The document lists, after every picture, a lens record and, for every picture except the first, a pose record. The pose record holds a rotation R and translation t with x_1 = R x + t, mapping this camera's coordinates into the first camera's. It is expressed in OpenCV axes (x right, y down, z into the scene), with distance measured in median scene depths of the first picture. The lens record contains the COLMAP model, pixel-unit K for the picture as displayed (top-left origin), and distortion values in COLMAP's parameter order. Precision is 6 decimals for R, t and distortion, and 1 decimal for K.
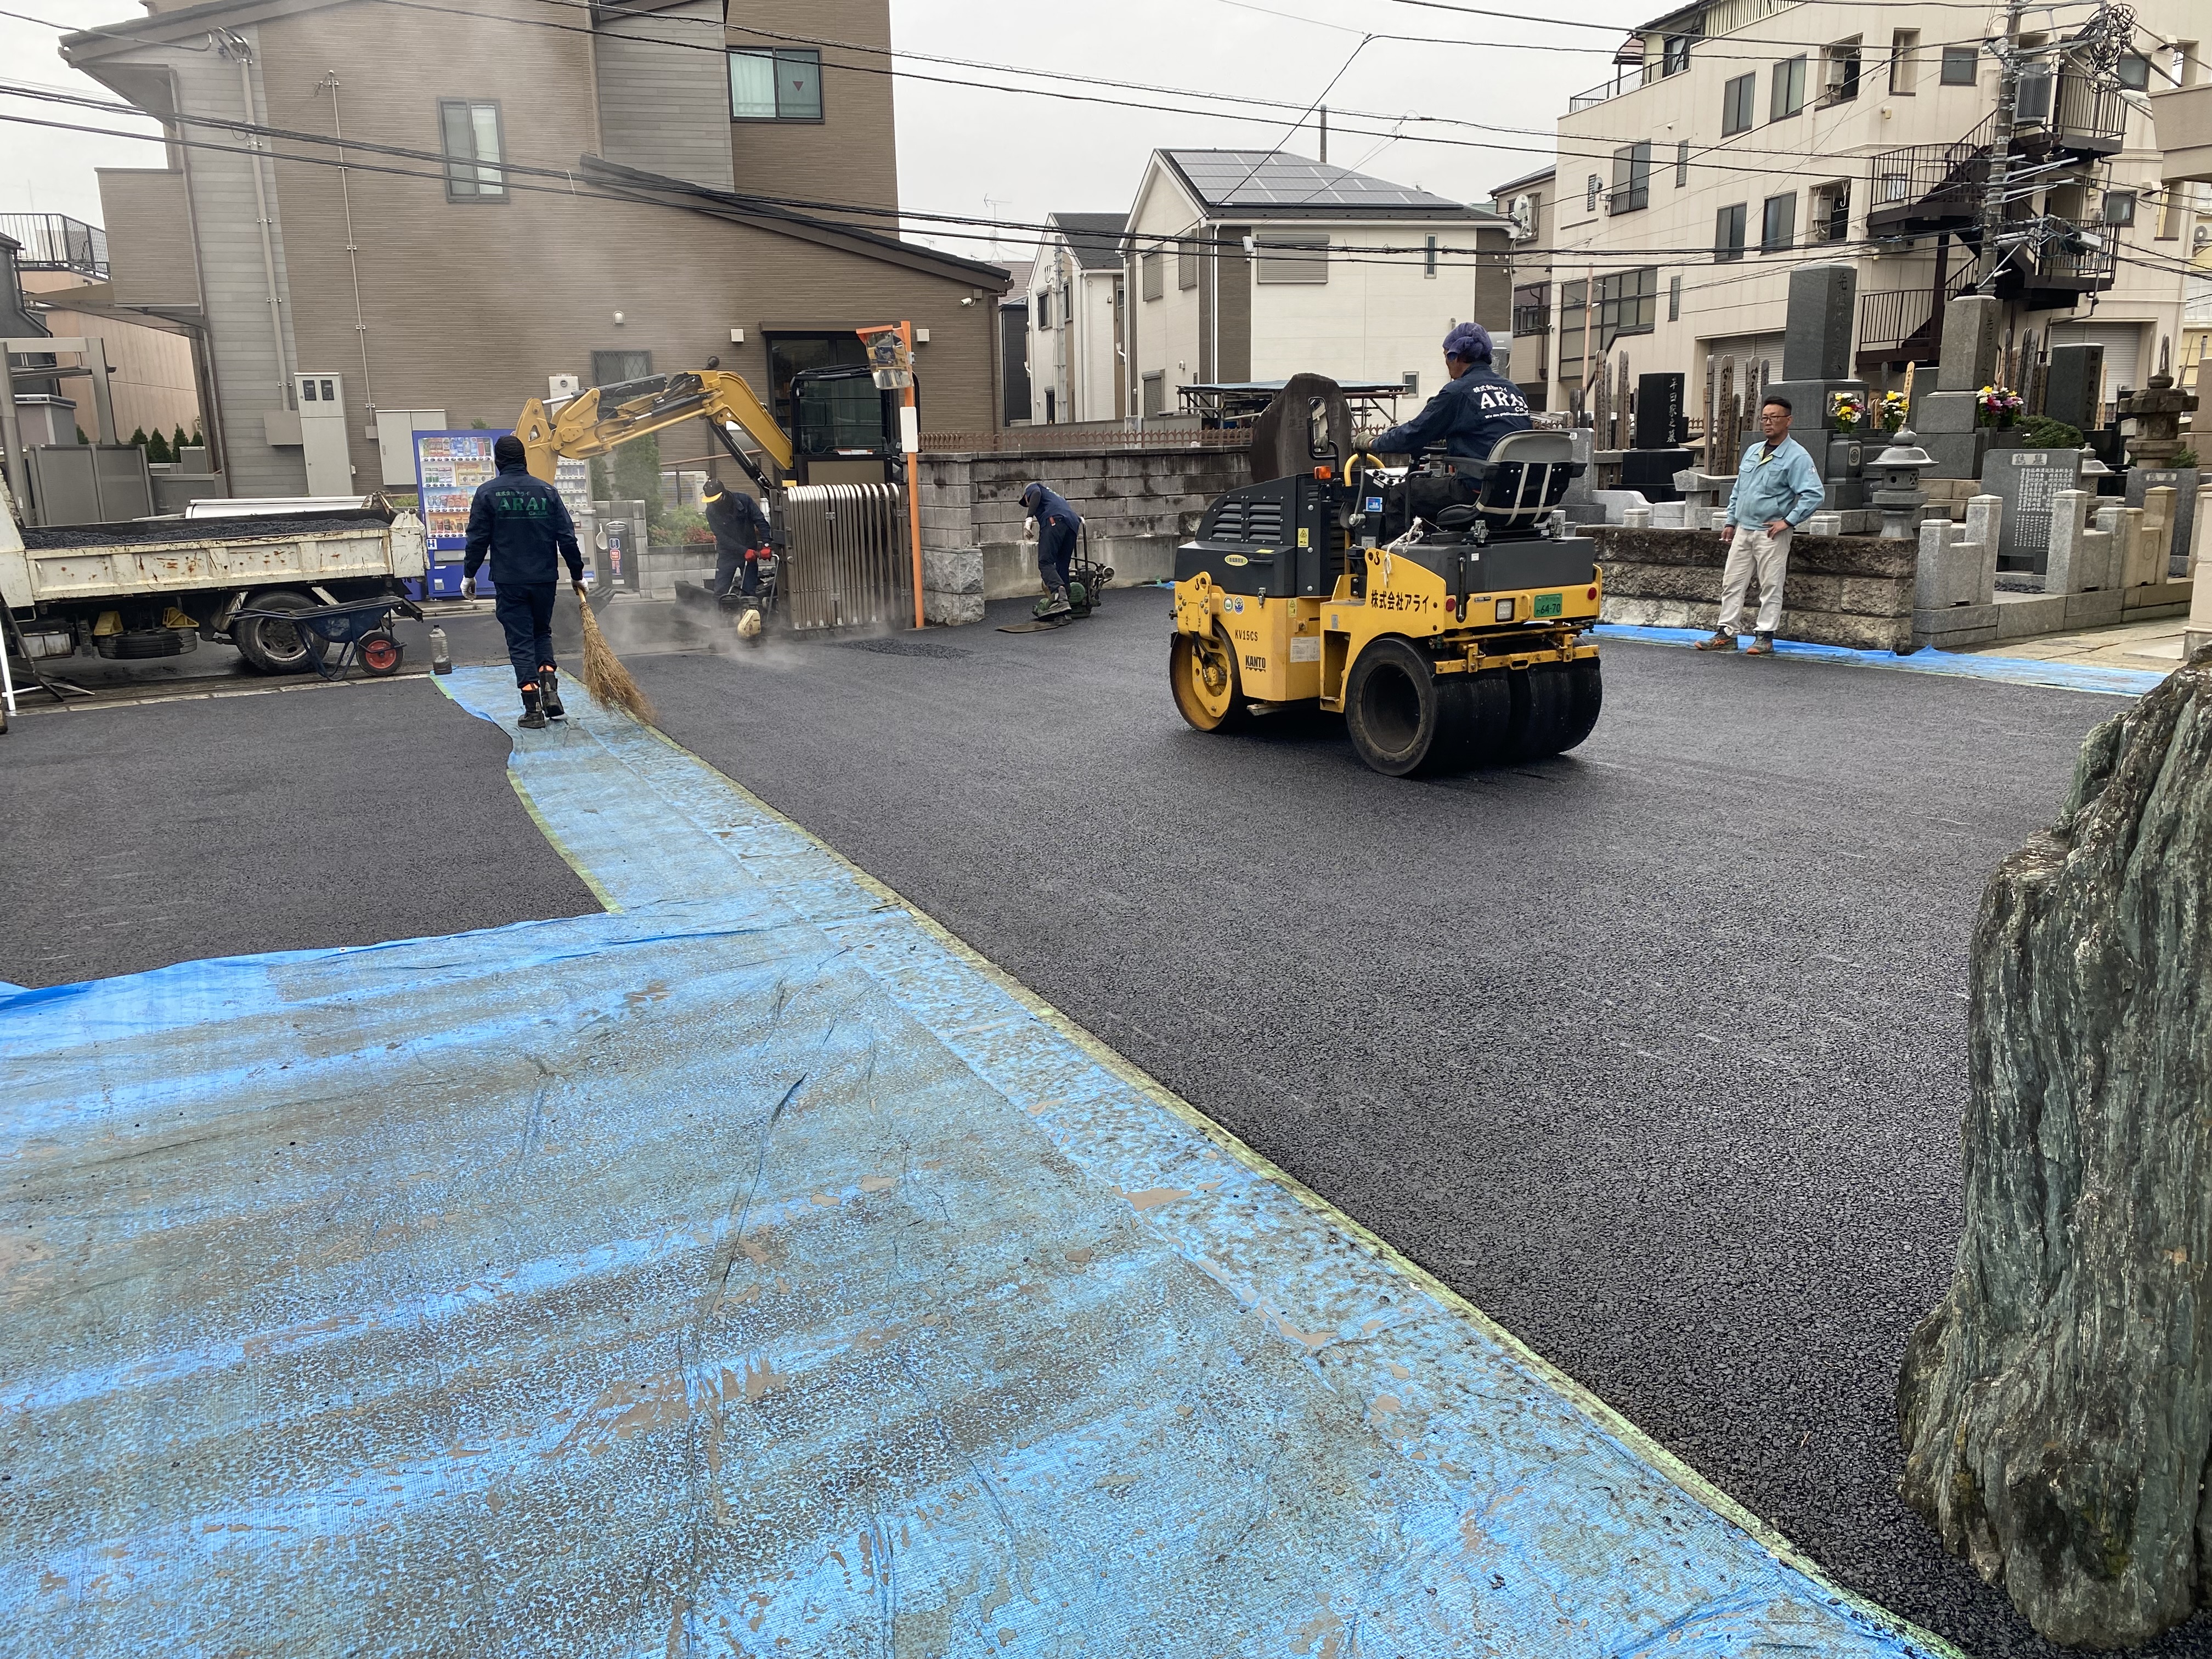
lens RADIAL K [[1668.5, 0, 1101.5], [0, 1668.5, 833.5], [0, 0, 1]] dist [0.026380, -0.019728]
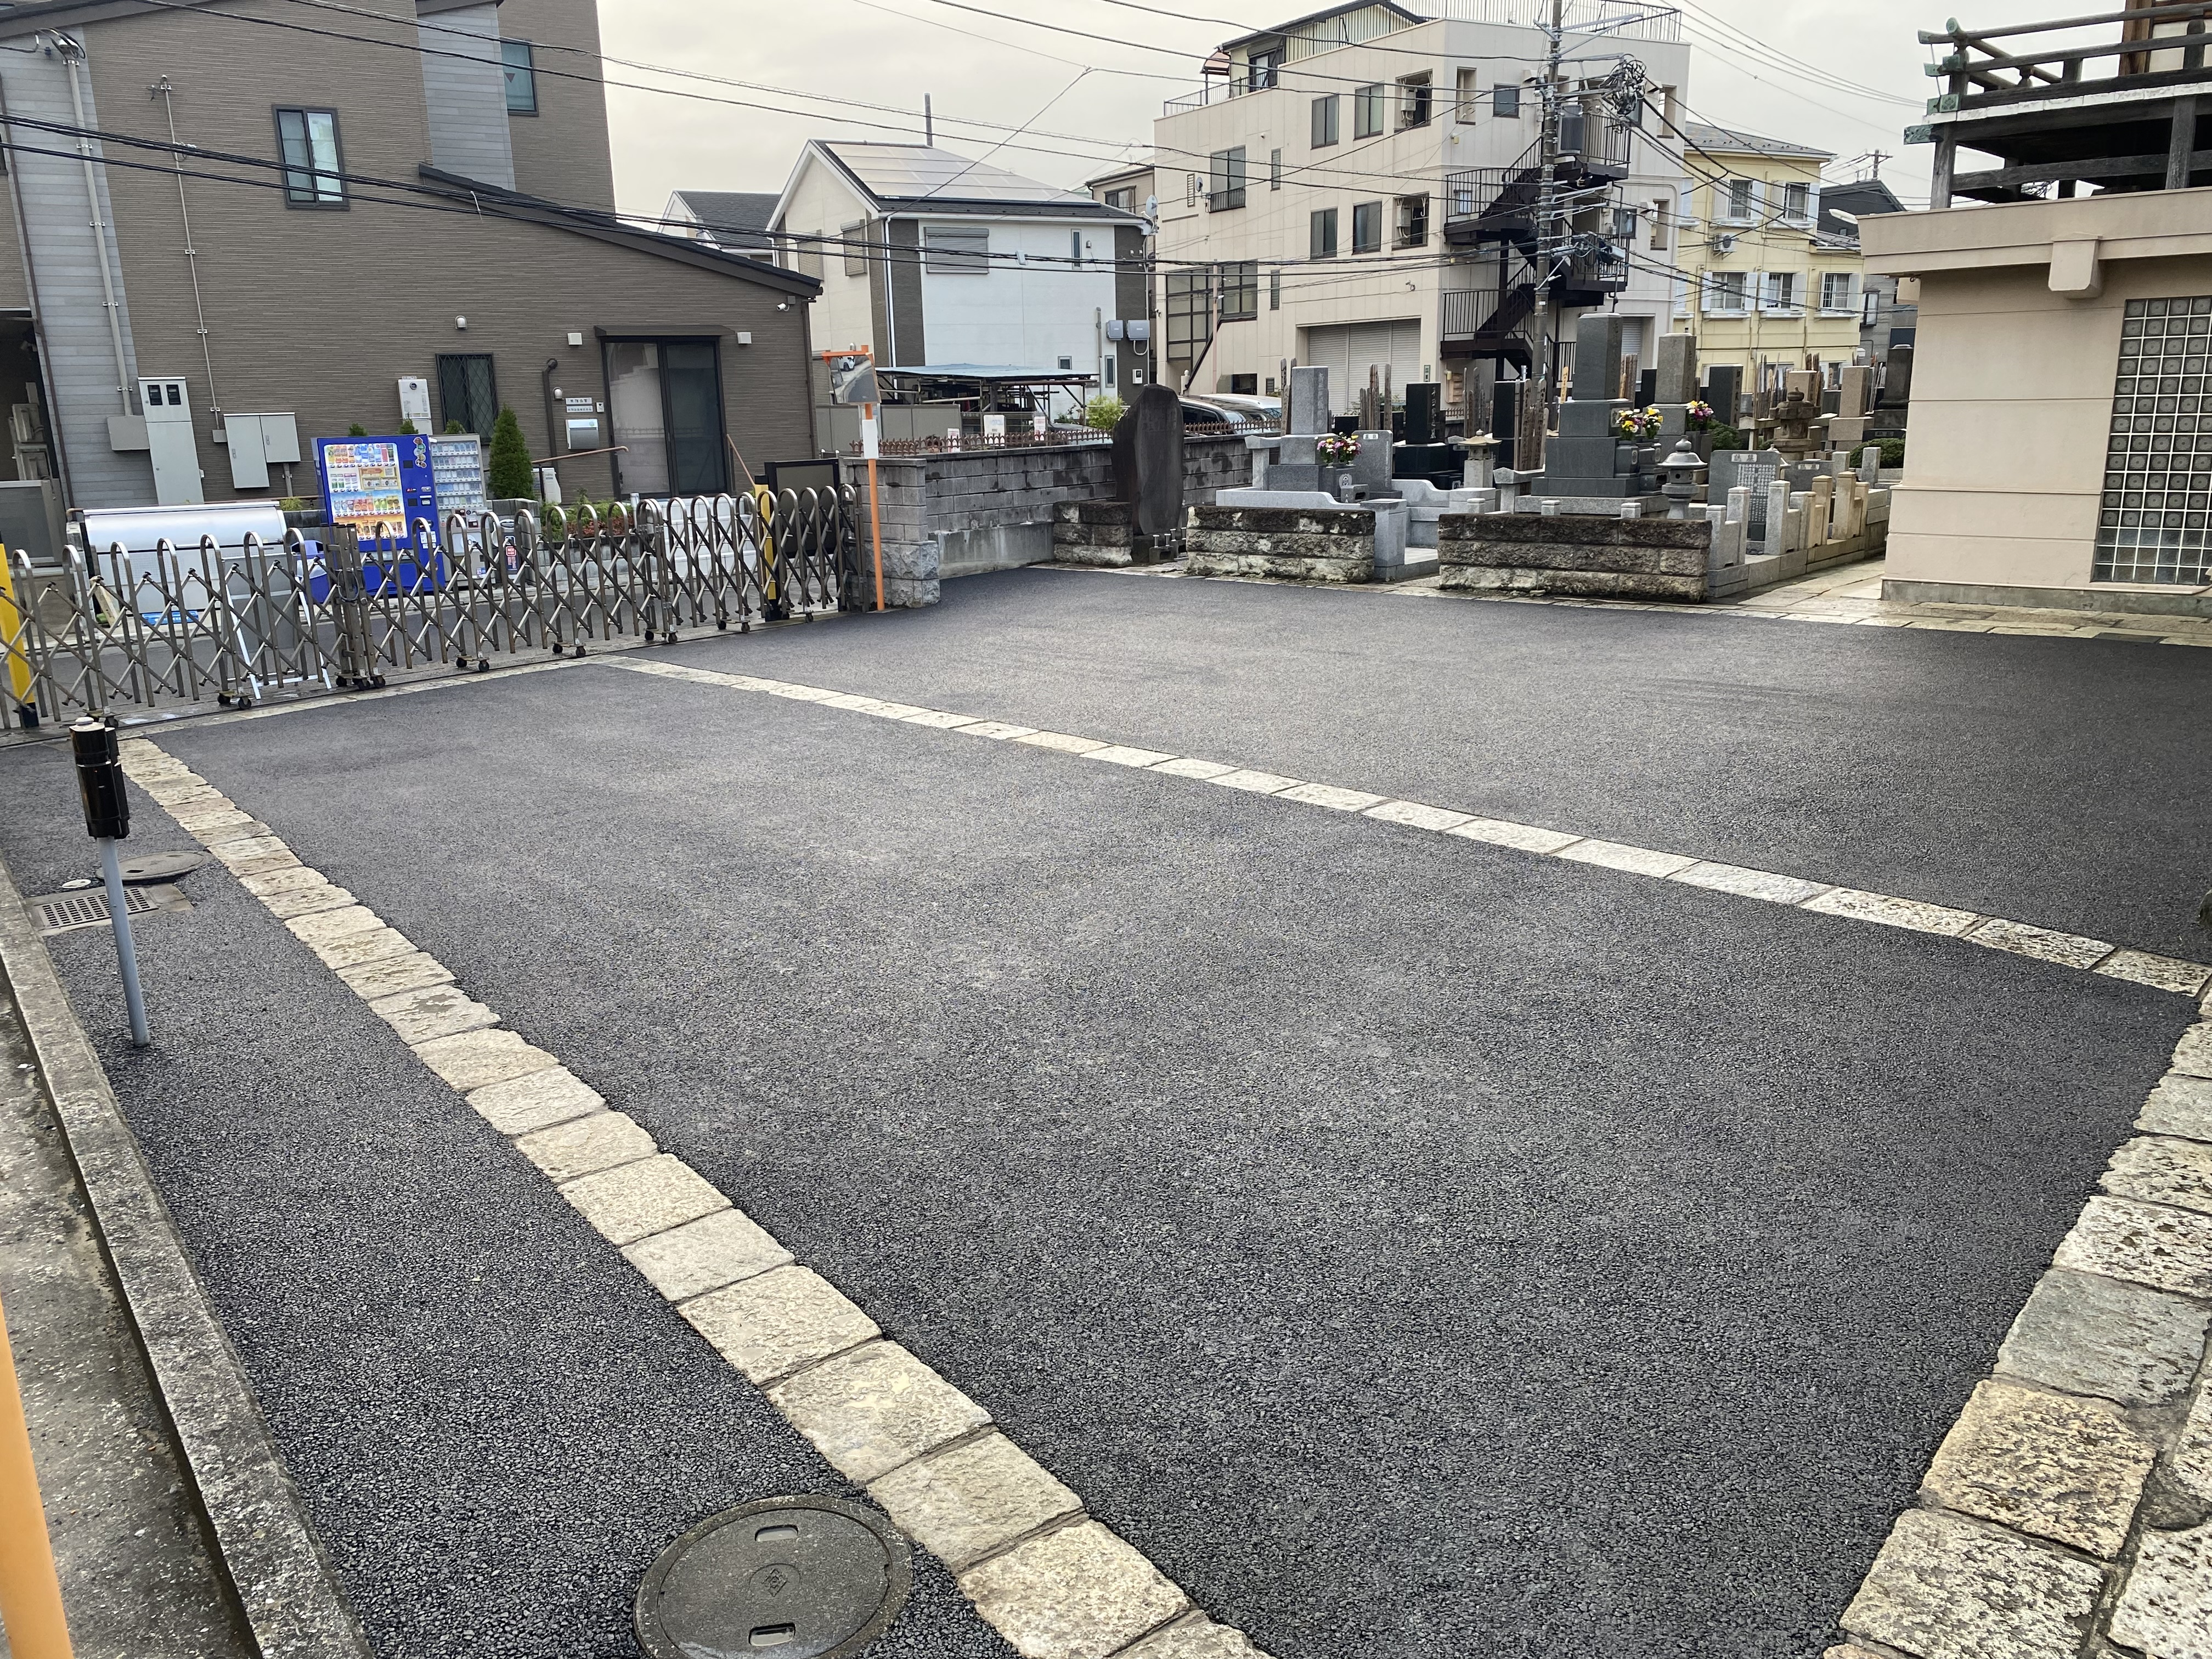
lens RADIAL K [[1668.5, 0, 1108.9], [0, 1668.5, 829.9], [0, 0, 1]] dist [0.026380, -0.019728]
pose [[0.959317, -0.075023, 0.272181, -0.164851], [0.069704, 0.997141, 0.029173, 0.003189], [-0.273592, -0.009014, 0.961804, -0.089853]]
